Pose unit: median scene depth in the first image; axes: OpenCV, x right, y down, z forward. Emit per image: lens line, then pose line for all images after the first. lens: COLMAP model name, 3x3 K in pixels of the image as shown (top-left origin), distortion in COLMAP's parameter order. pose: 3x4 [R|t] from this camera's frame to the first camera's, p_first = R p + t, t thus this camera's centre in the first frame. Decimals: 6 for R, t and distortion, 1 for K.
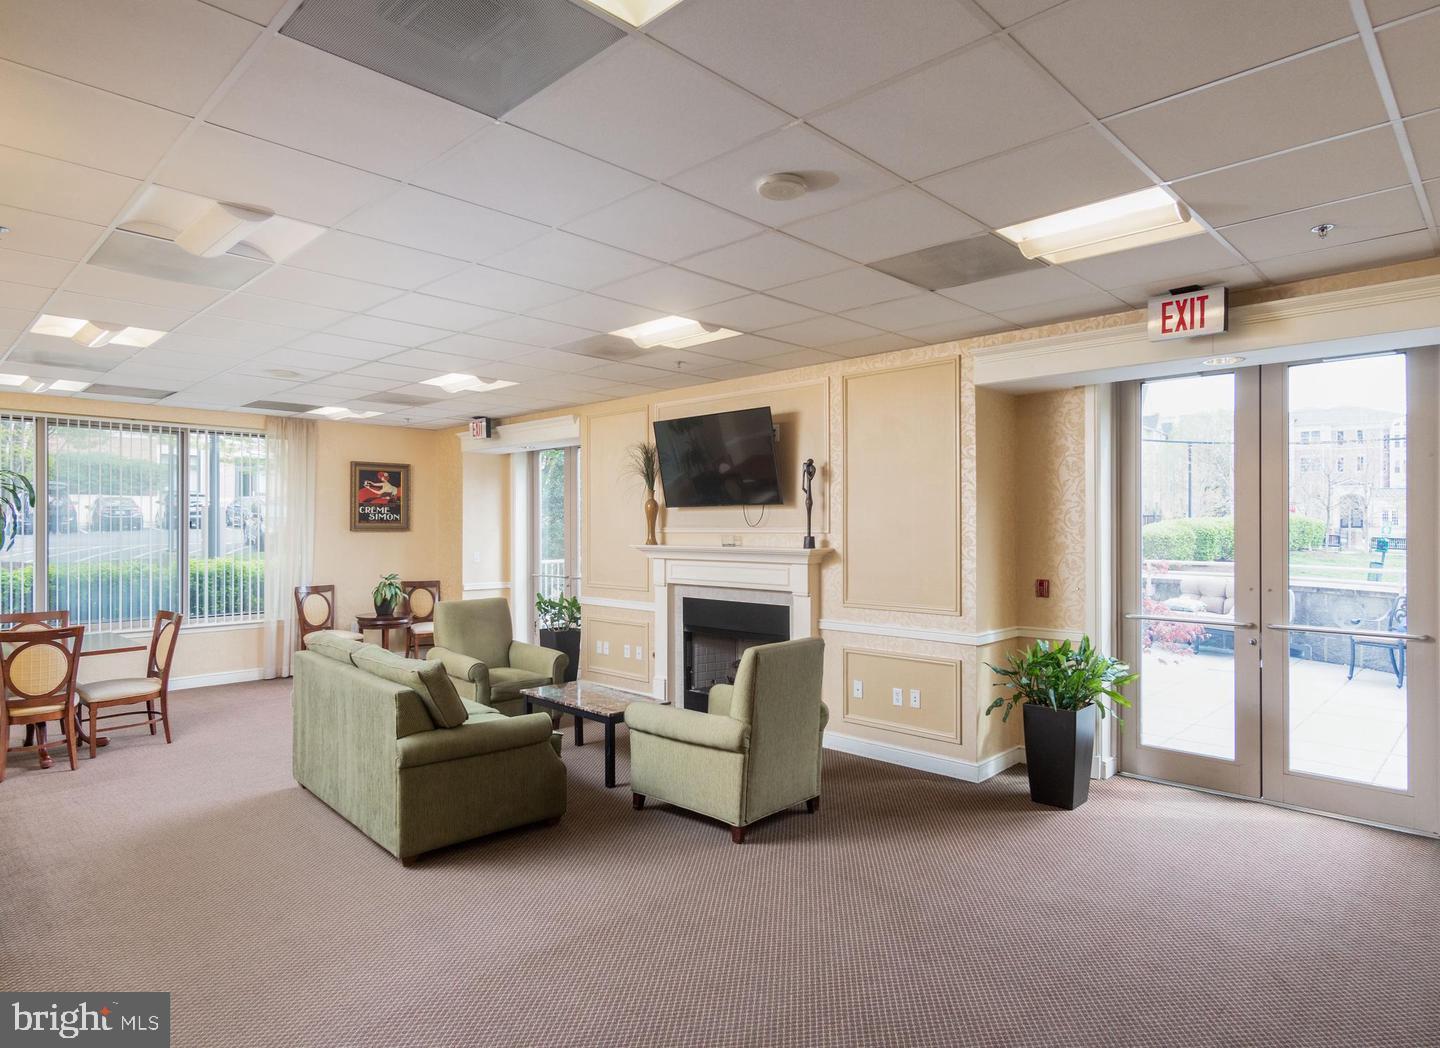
lens RADIAL K [[829.1, 0, 720.0], [0, 829.1, 524.0], [0, 0, 1]] dist [-0.000807, -0.000071]
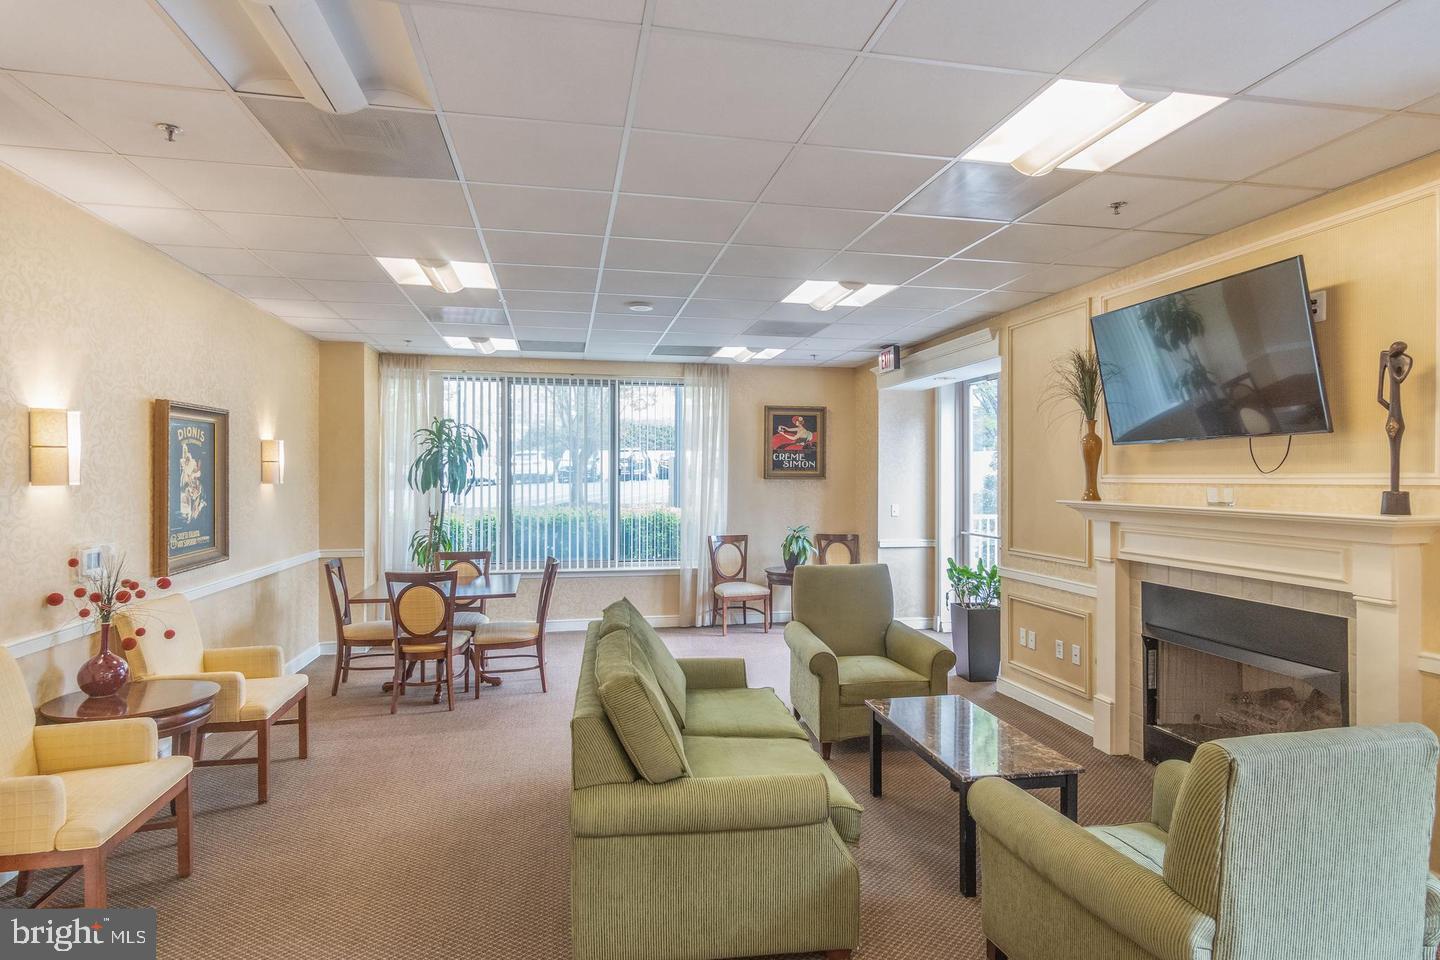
lens RADIAL K [[788.1, 0, 720.0], [0, 788.1, 480.0], [0, 0, 1]] dist [0.004726, 0.001933]
pose [[0.823463, 0.004963, -0.567348, 0.028513], [-0.000817, 0.999971, 0.007561, 0.002847], [0.567370, -0.005763, 0.823443, 0.244167]]
